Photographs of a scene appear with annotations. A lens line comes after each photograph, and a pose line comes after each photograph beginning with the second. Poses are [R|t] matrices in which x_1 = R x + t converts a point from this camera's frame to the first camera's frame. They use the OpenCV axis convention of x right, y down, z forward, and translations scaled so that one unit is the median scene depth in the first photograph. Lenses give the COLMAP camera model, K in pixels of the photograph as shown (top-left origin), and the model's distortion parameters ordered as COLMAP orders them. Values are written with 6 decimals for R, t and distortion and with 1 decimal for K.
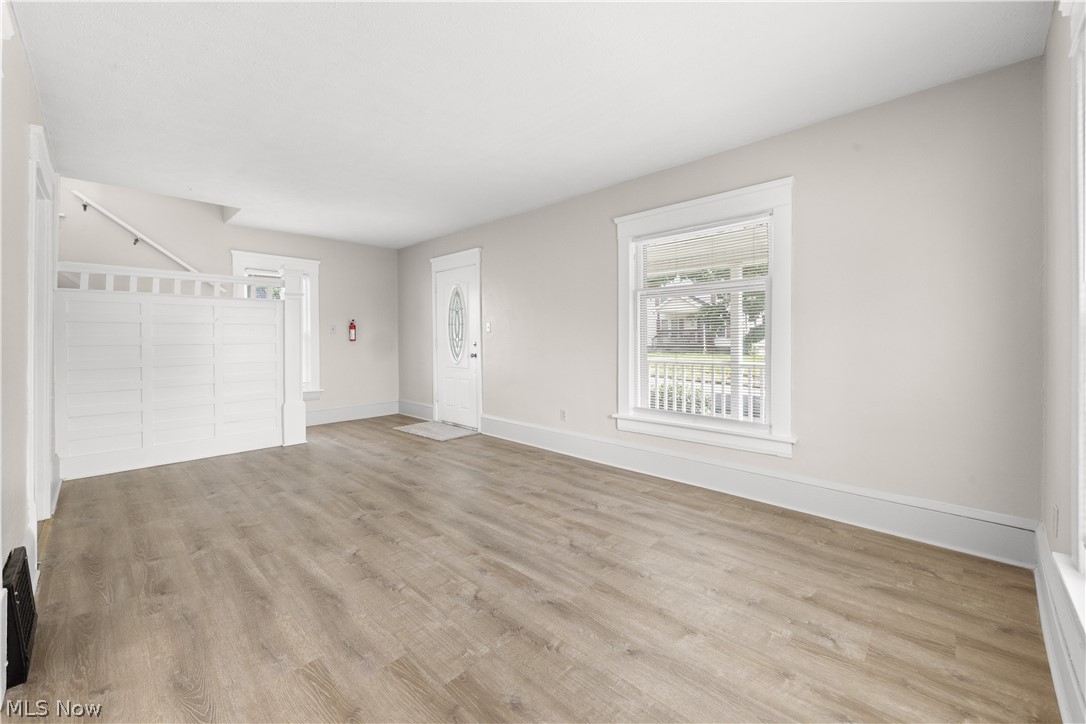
lens RADIAL K [[436.7, 0, 540.0], [0, 436.7, 340.7], [0, 0, 1]] dist [0.007688, -0.003025]
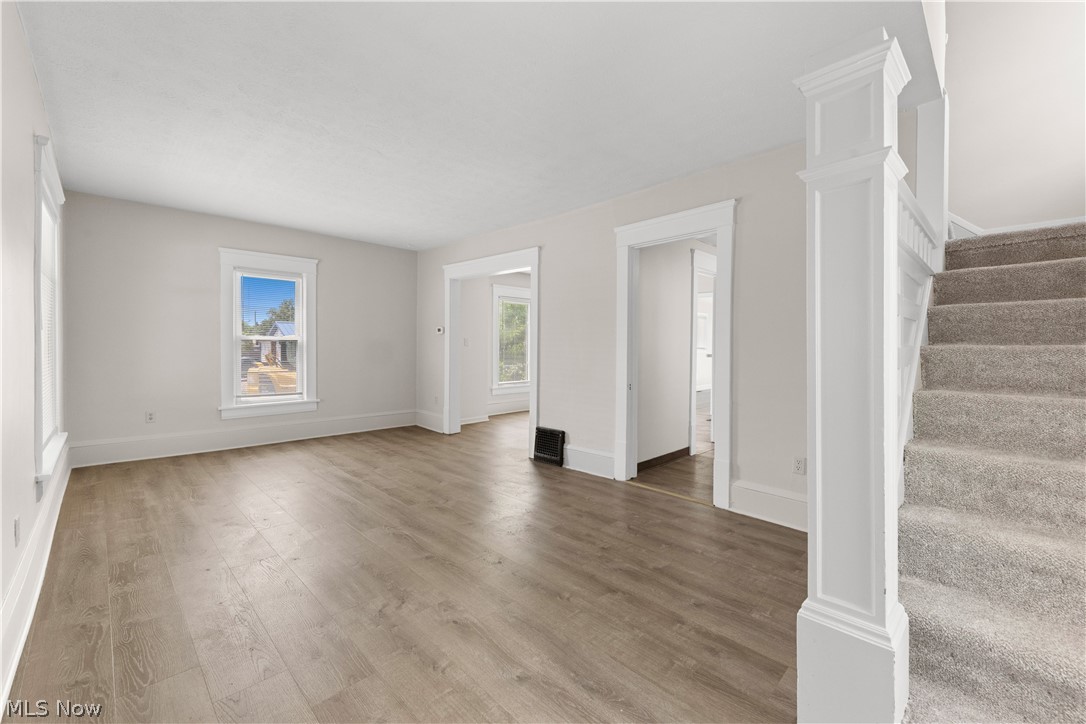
lens RADIAL K [[436.7, 0, 535.8], [0, 436.7, 358.0], [0, 0, 1]] dist [0.007688, -0.003025]
pose [[-0.999703, -0.010505, 0.021996, -0.686018], [-0.009736, 0.999348, 0.034779, -0.016455], [-0.022347, 0.034555, -0.999153, 2.196173]]
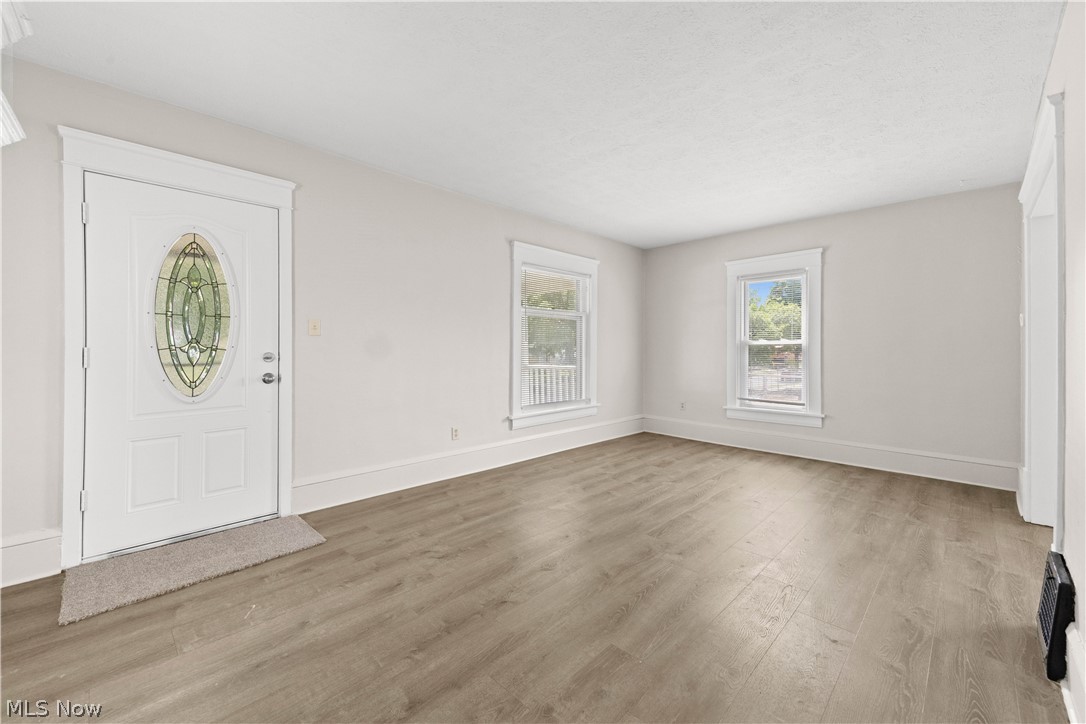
lens RADIAL K [[436.7, 0, 540.7], [0, 436.7, 348.7], [0, 0, 1]] dist [0.007688, -0.003025]
pose [[0.008968, 0.001457, 0.999959, -1.314672], [0.003486, 0.999993, -0.001489, -0.000607], [-0.999954, 0.003500, 0.008963, 1.293613]]
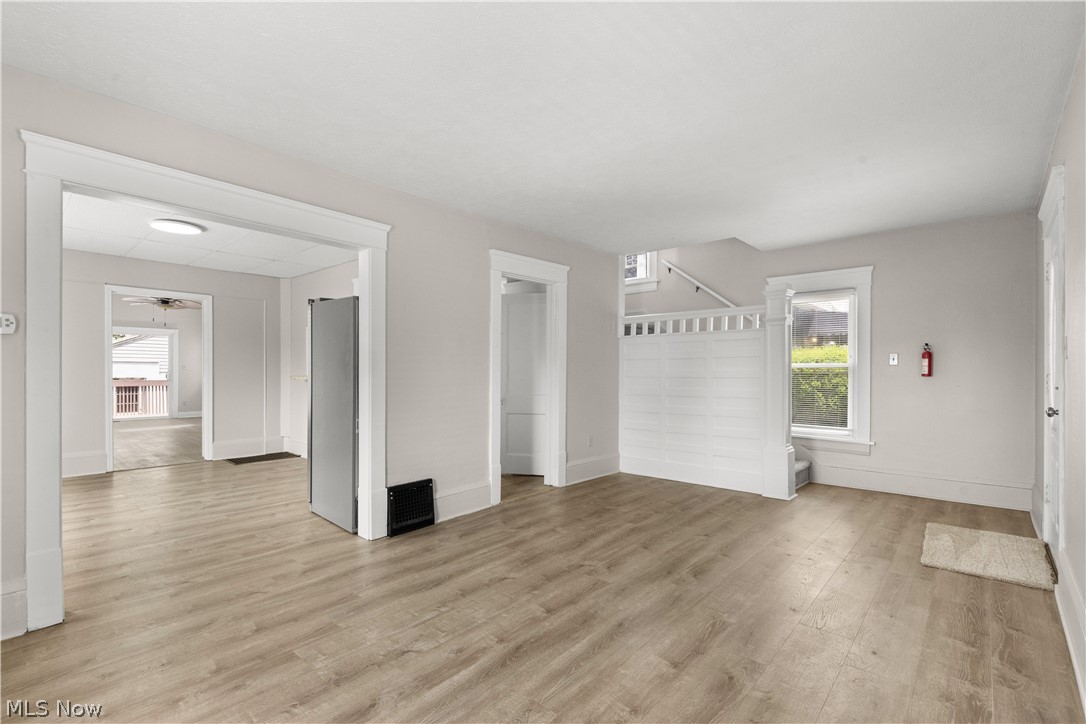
lens RADIAL K [[496.5, 0, 538.5], [0, 496.5, 366.7], [0, 0, 1]] dist [-0.000272, 0.000116]
pose [[0.033266, -0.004241, -0.999438, 0.656622], [-0.009520, 0.999944, -0.004560, -0.011174], [0.999401, 0.009667, 0.033224, 0.886699]]
